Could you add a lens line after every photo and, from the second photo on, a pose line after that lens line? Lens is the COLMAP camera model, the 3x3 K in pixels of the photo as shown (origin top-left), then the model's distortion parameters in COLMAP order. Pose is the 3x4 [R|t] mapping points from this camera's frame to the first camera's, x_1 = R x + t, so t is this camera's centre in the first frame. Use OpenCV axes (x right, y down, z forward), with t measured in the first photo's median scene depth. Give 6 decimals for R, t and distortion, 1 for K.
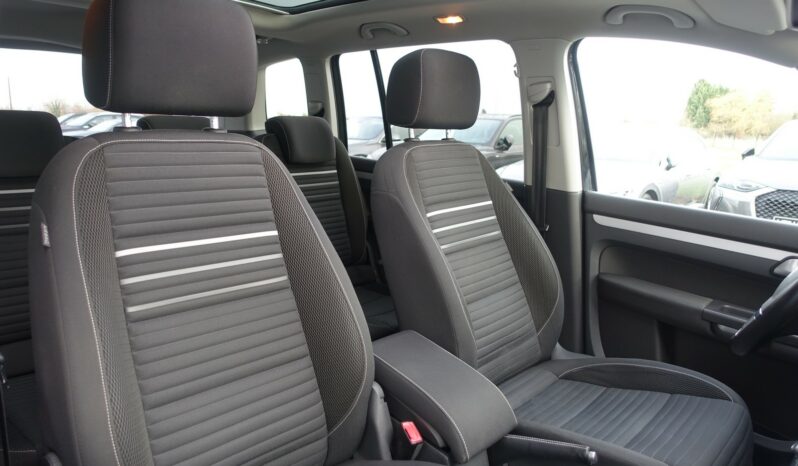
lens RADIAL K [[547.3, 0, 399.0], [0, 547.3, 233.0], [0, 0, 1]] dist [-0.009026, 0.002710]
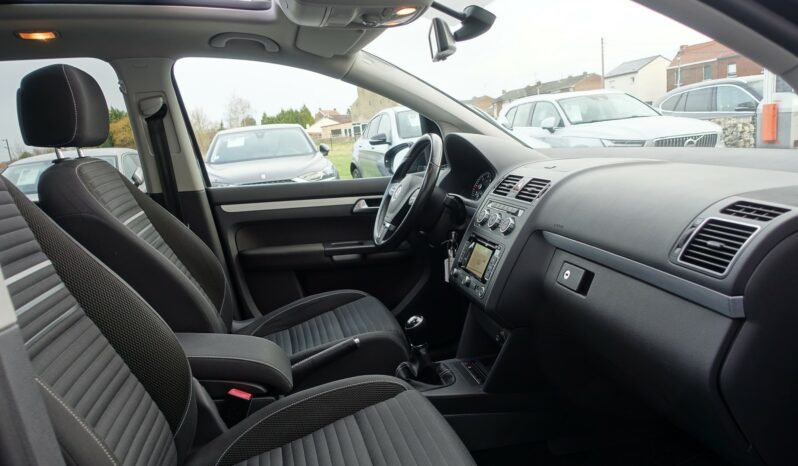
lens RADIAL K [[547.3, 0, 399.0], [0, 547.3, 233.0], [0, 0, 1]] dist [-0.009026, 0.002710]
pose [[0.531442, -0.231223, 0.814926, -0.481282], [0.271567, 0.957754, 0.094649, 0.018615], [-0.802384, 0.171007, 0.571784, 0.023720]]
